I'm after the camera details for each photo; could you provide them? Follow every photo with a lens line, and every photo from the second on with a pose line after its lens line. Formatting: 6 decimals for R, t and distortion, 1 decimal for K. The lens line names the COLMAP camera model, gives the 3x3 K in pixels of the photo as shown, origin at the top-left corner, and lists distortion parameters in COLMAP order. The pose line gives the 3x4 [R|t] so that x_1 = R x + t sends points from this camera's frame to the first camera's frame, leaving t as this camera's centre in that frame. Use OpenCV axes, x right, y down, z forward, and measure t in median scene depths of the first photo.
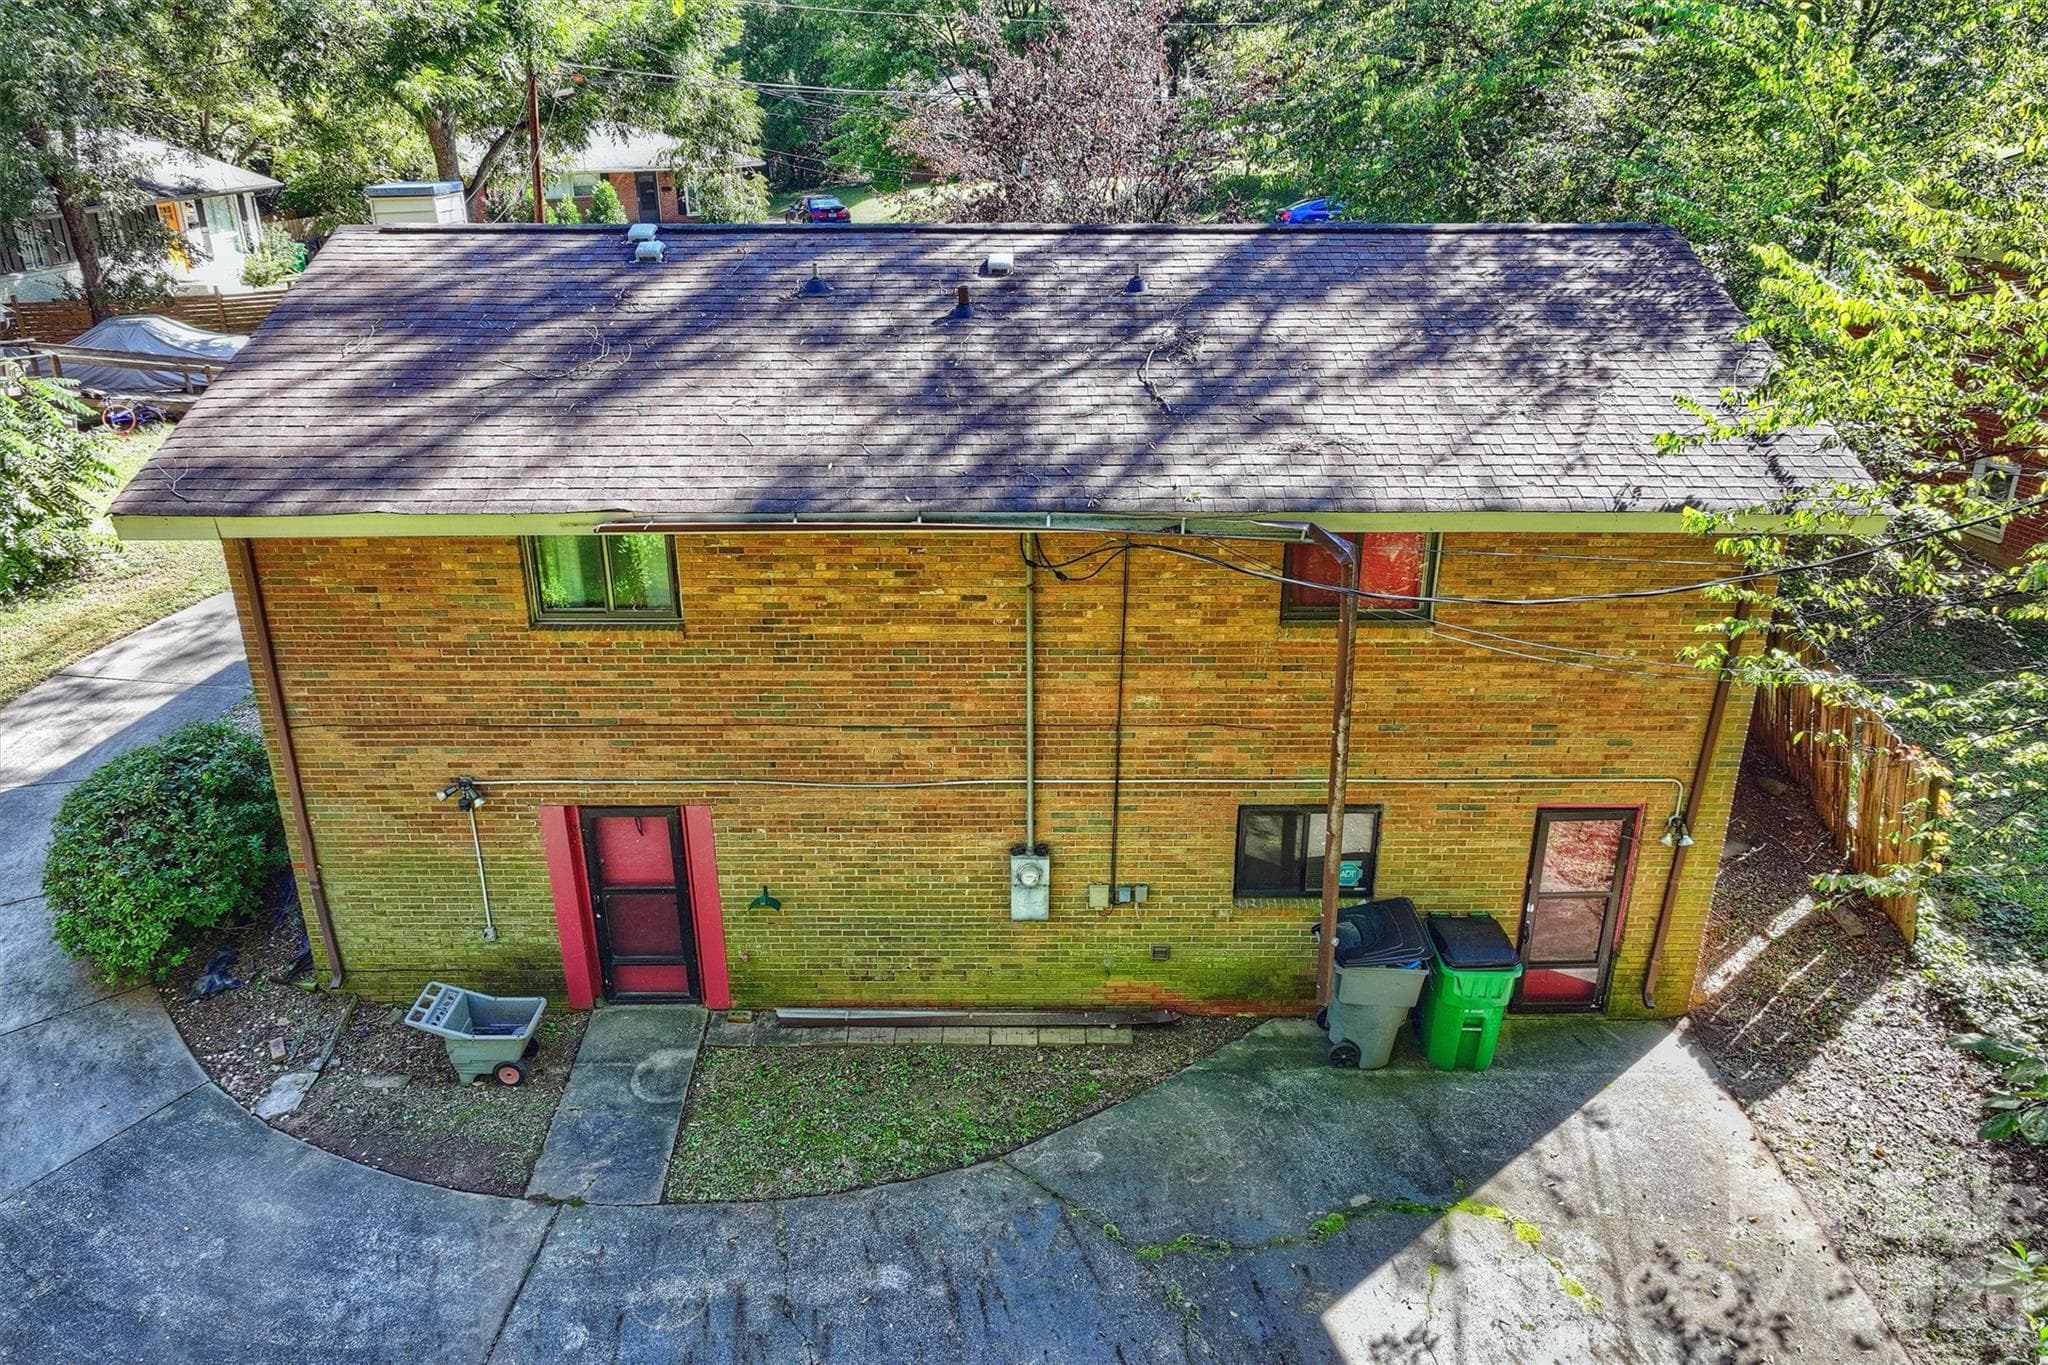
lens RADIAL K [[1345.6, 0, 1024.0], [0, 1345.6, 664.2], [0, 0, 1]] dist [0.006025, -0.003085]
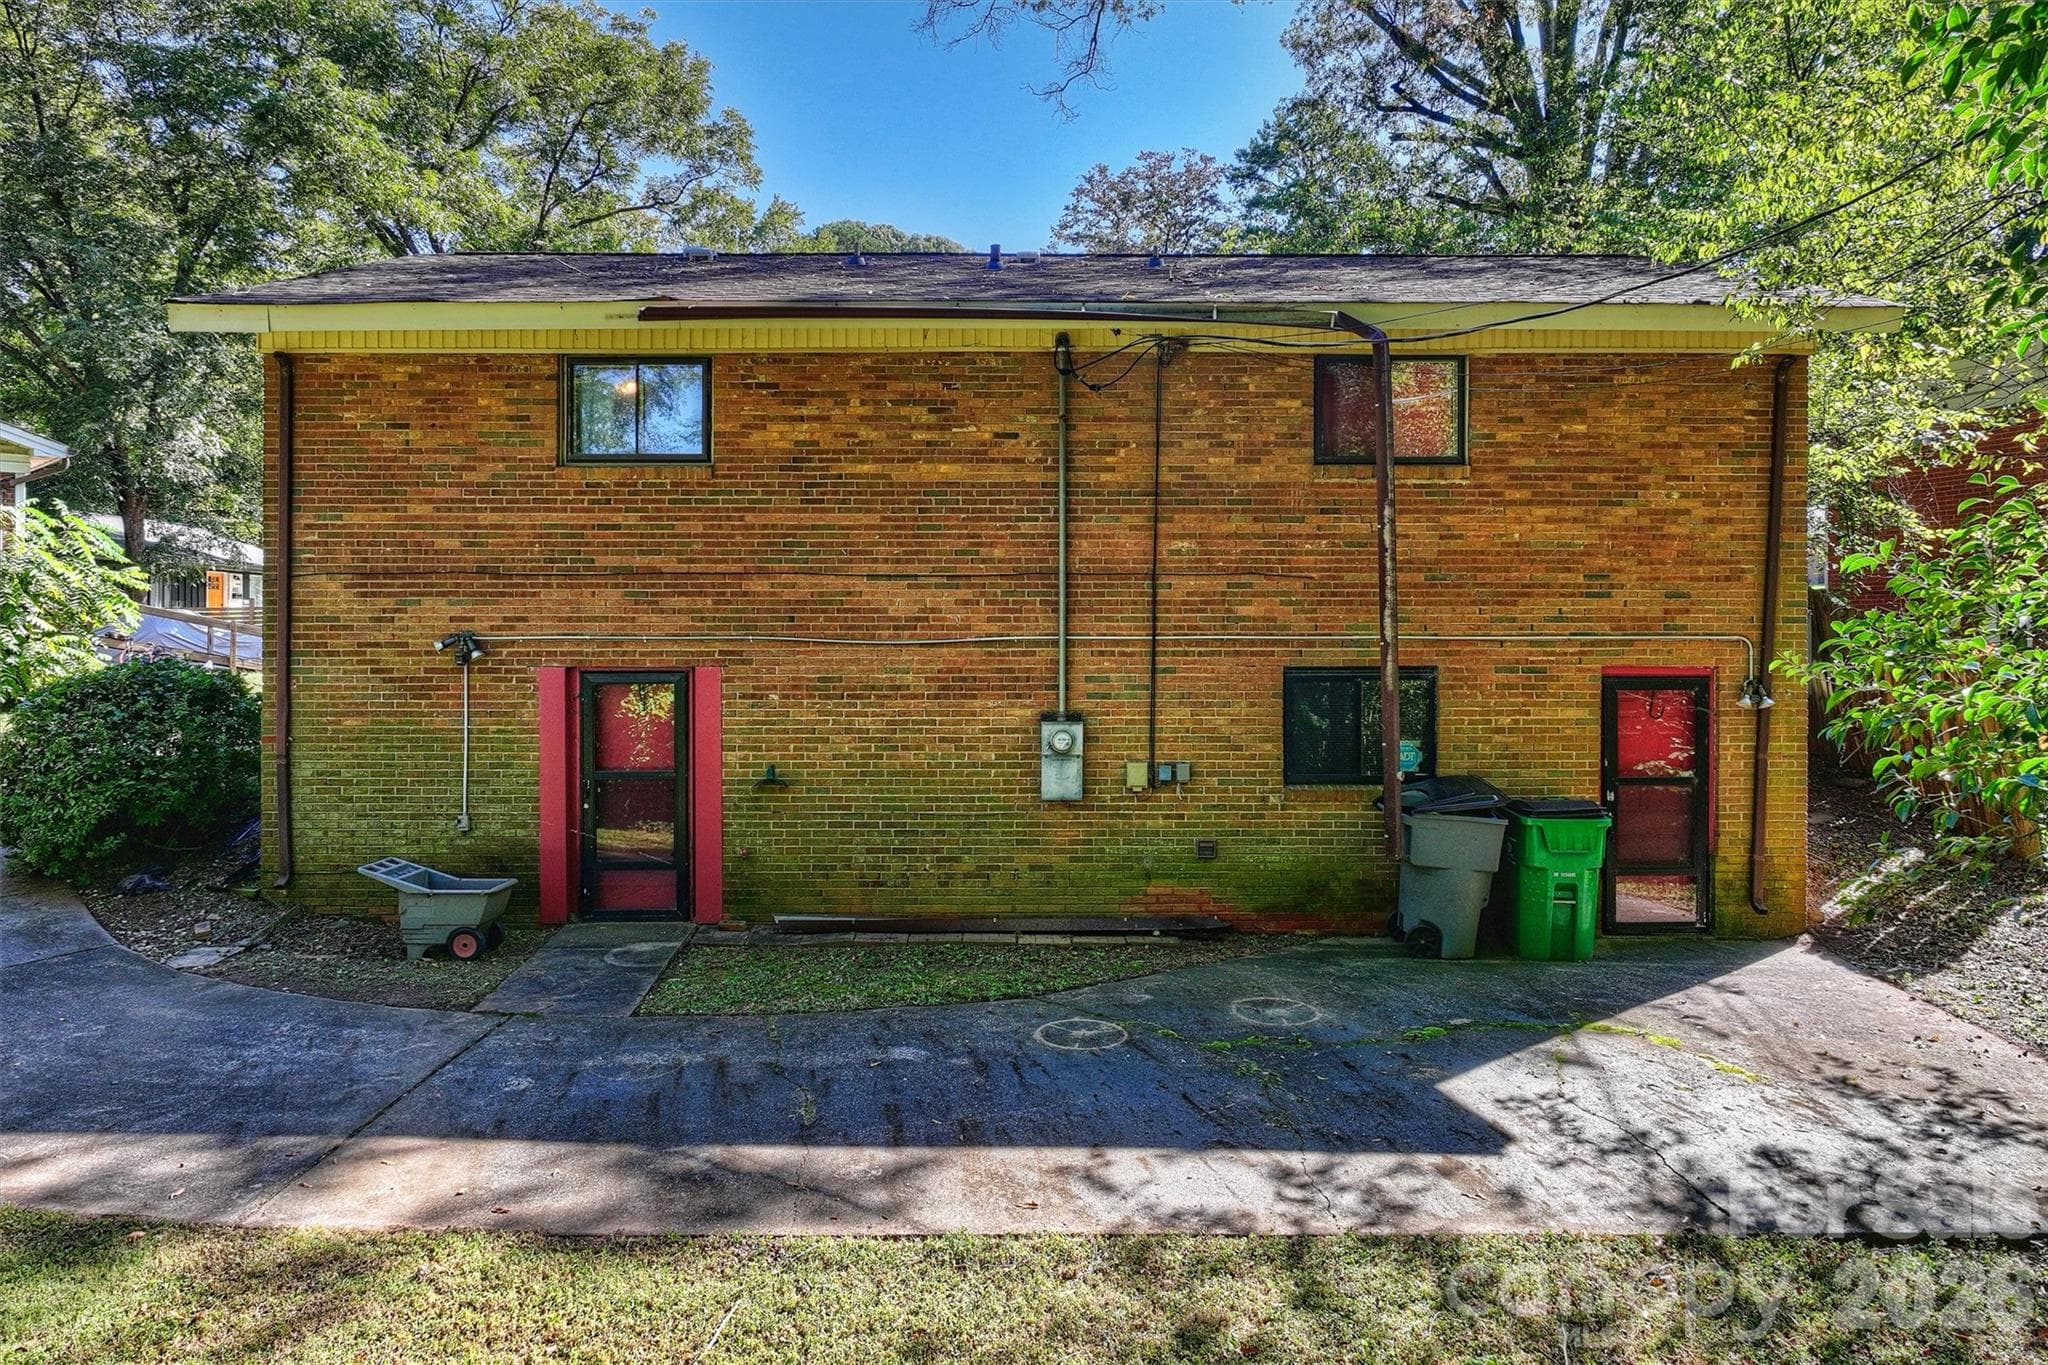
lens RADIAL K [[1345.6, 0, 1022.2], [0, 1345.6, 661.0], [0, 0, 1]] dist [0.006025, -0.003085]
pose [[0.999988, 0.004561, 0.001673, -0.025358], [-0.003652, 0.932847, -0.360255, 0.449725], [-0.003203, 0.360245, 0.932852, 0.124352]]
